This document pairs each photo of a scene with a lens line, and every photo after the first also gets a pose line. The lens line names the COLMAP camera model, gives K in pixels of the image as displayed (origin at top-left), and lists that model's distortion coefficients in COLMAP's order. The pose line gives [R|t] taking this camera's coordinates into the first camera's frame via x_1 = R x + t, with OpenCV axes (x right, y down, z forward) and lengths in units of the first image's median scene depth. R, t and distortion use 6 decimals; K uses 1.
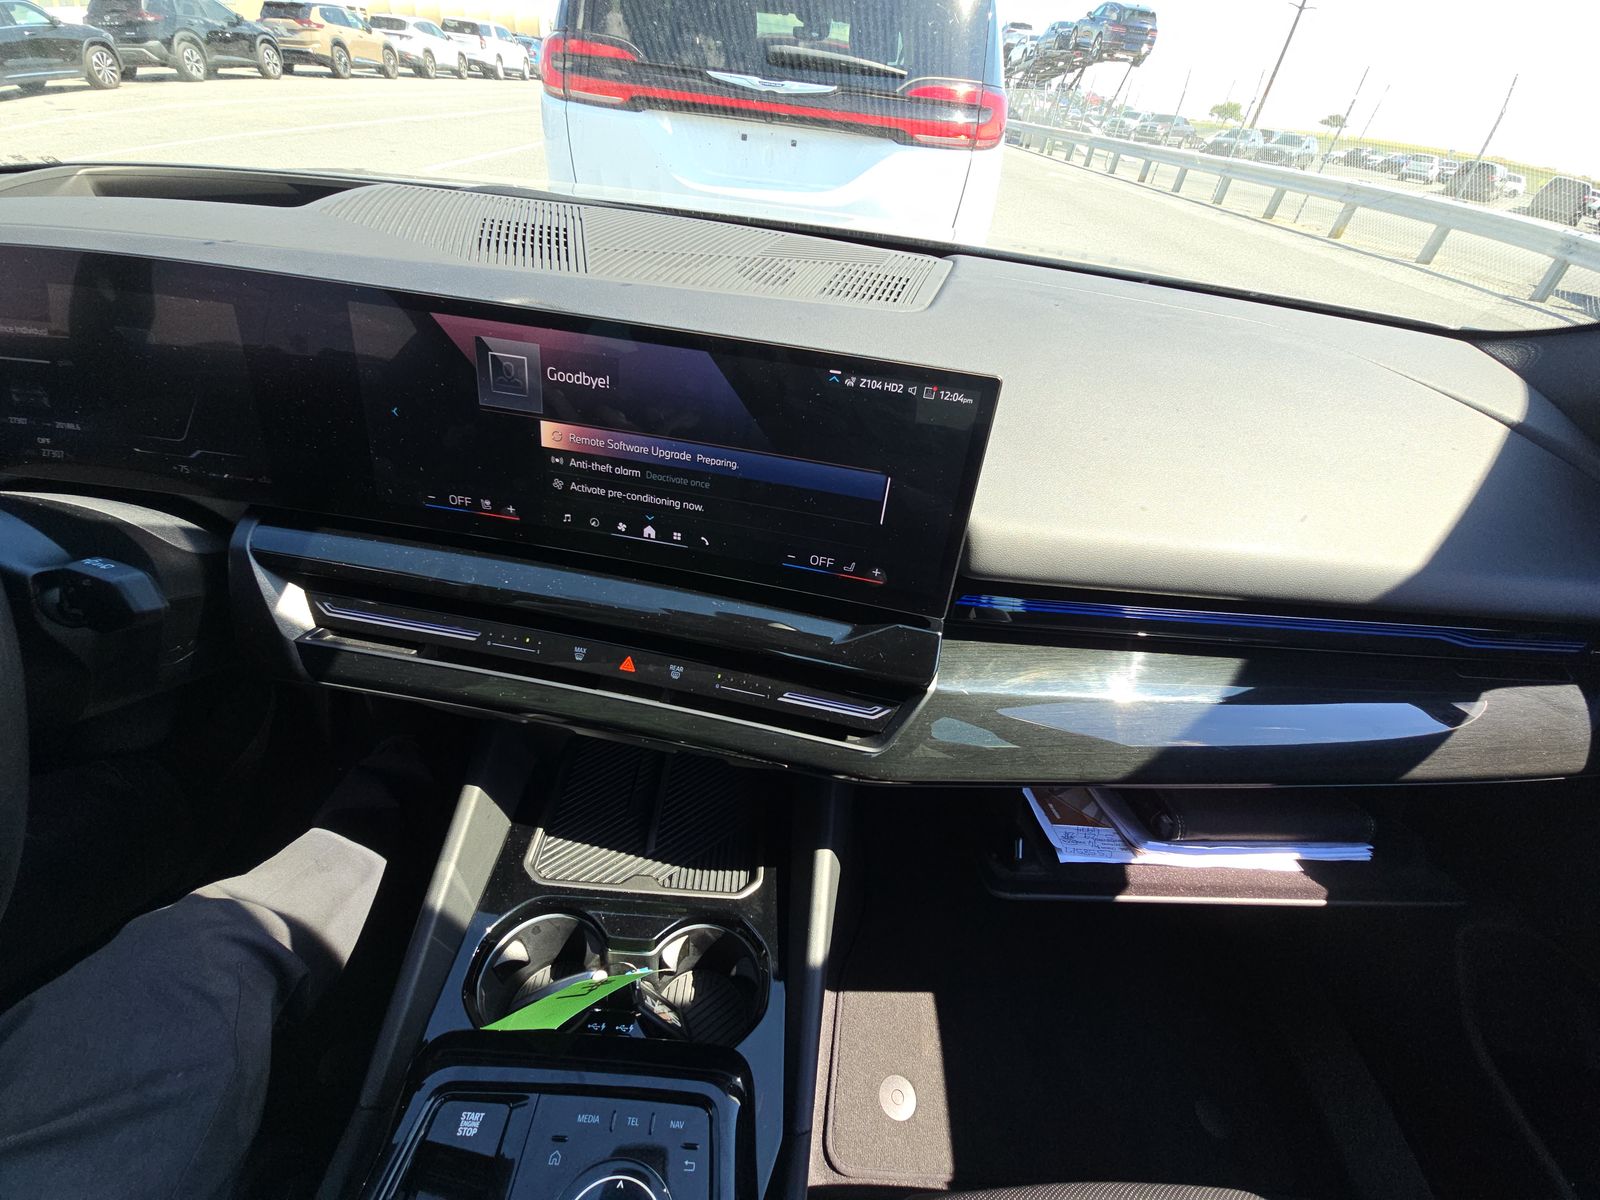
lens RADIAL K [[642.6, 0, 800.4], [0, 642.6, 602.3], [0, 0, 1]] dist [-0.000384, -0.000667]
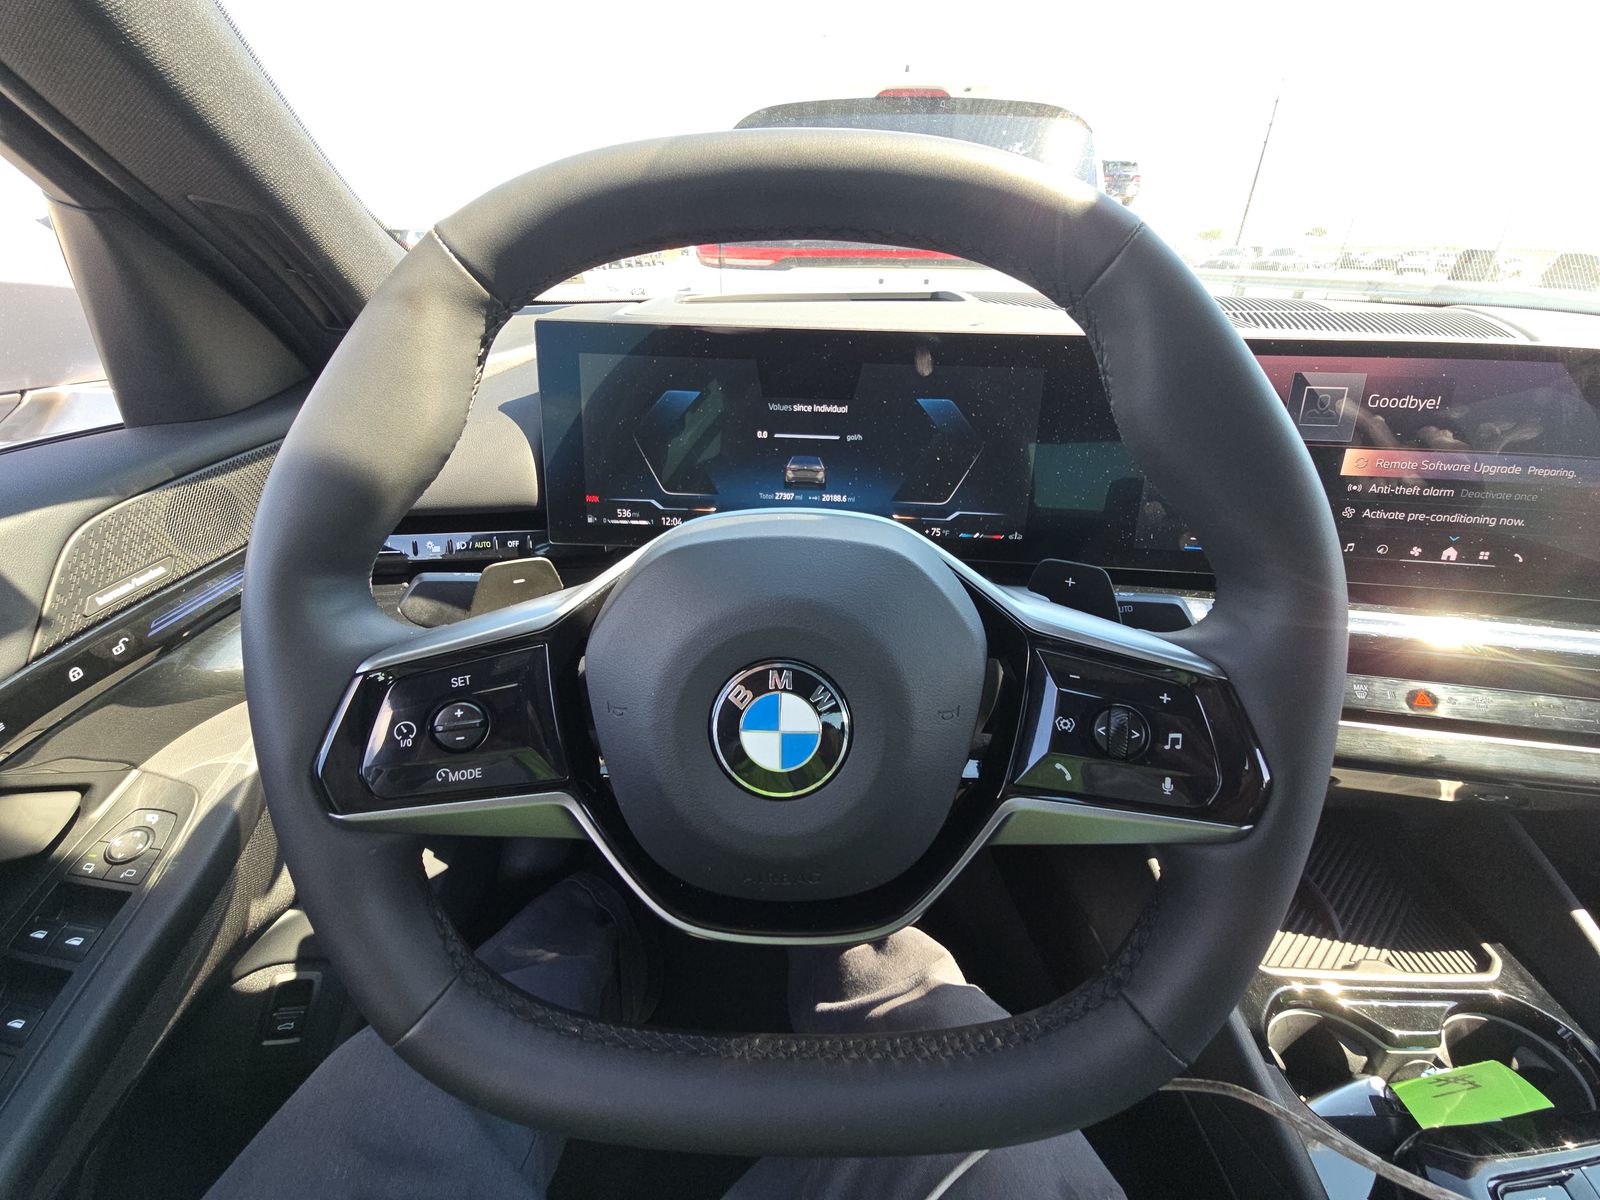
lens RADIAL K [[642.6, 0, 805.7], [0, 642.6, 596.1], [0, 0, 1]] dist [-0.000384, -0.000667]
pose [[0.995981, -0.070314, -0.055477, -1.179501], [0.058657, 0.980175, -0.189250, 0.080000], [0.067684, 0.185235, 0.980361, 0.005592]]
